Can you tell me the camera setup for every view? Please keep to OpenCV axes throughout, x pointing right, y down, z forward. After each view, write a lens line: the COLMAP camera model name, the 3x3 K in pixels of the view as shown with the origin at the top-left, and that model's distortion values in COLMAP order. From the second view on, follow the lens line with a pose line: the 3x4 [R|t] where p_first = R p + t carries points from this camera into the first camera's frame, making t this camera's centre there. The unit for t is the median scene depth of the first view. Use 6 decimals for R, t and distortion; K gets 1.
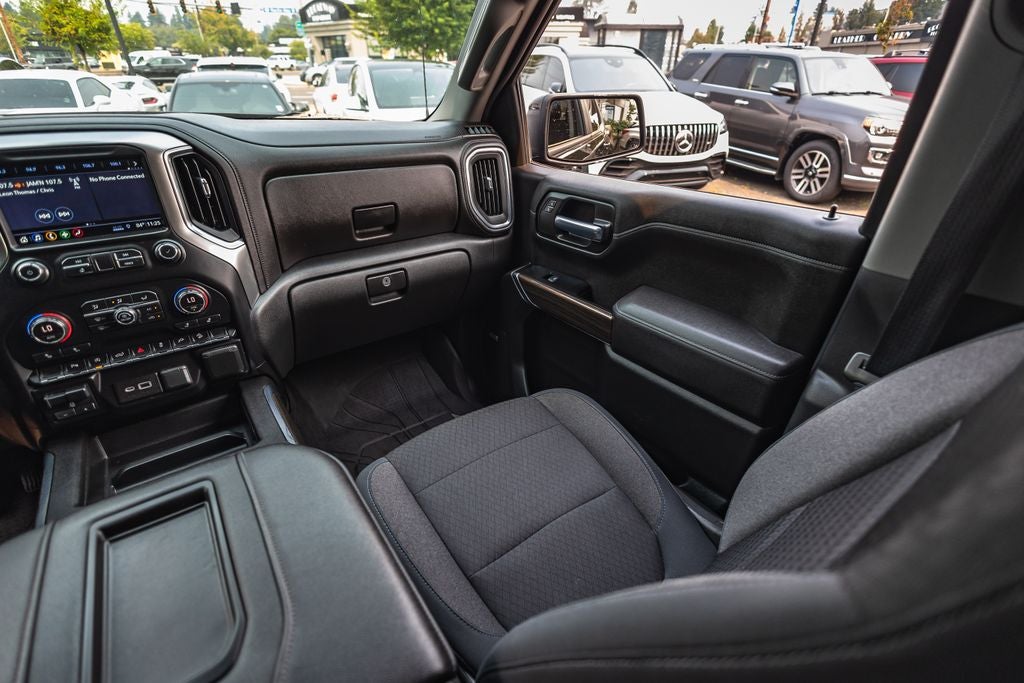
lens RADIAL K [[475.2, 0, 512.0], [0, 475.2, 341.5], [0, 0, 1]] dist [0.019112, -0.007147]
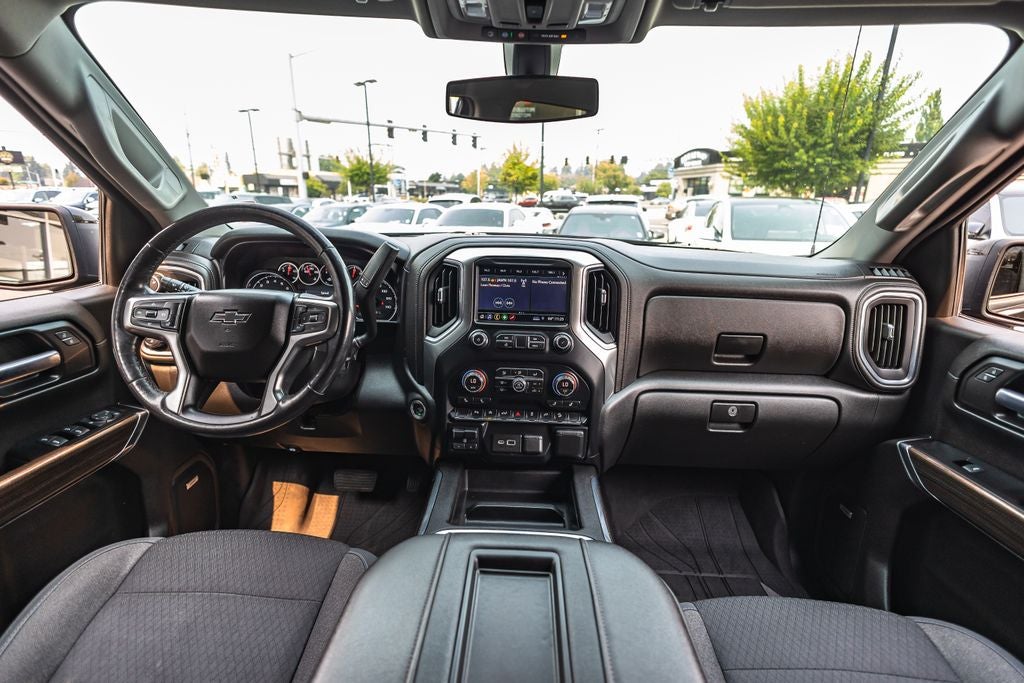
lens RADIAL K [[475.2, 0, 512.0], [0, 475.2, 341.5], [0, 0, 1]] dist [0.019112, -0.007147]
pose [[0.789419, 0.183542, -0.585773, -0.095937], [-0.316054, 0.939579, -0.131531, 0.007940], [0.526238, 0.288969, 0.799731, -0.027701]]
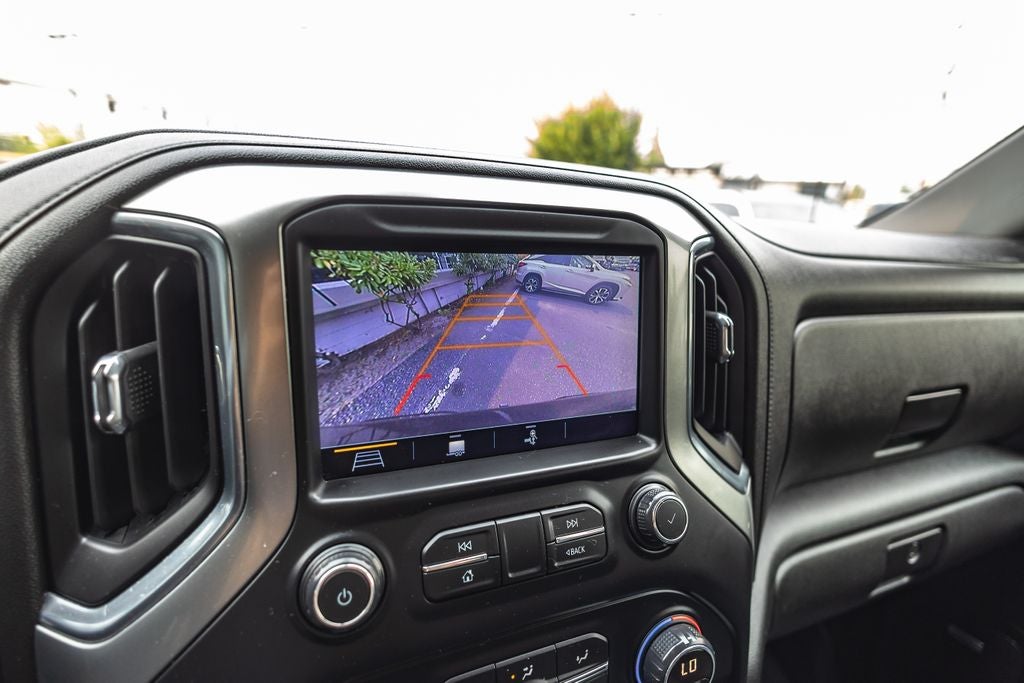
lens RADIAL K [[485.9, 0, 512.0], [0, 485.9, 341.5], [0, 0, 1]] dist [0.010144, -0.001121]
pose [[0.968583, 0.099007, -0.228134, -0.639783], [-0.154003, 0.959072, -0.237621, -0.175668], [0.195271, 0.265289, 0.944188, 0.528838]]
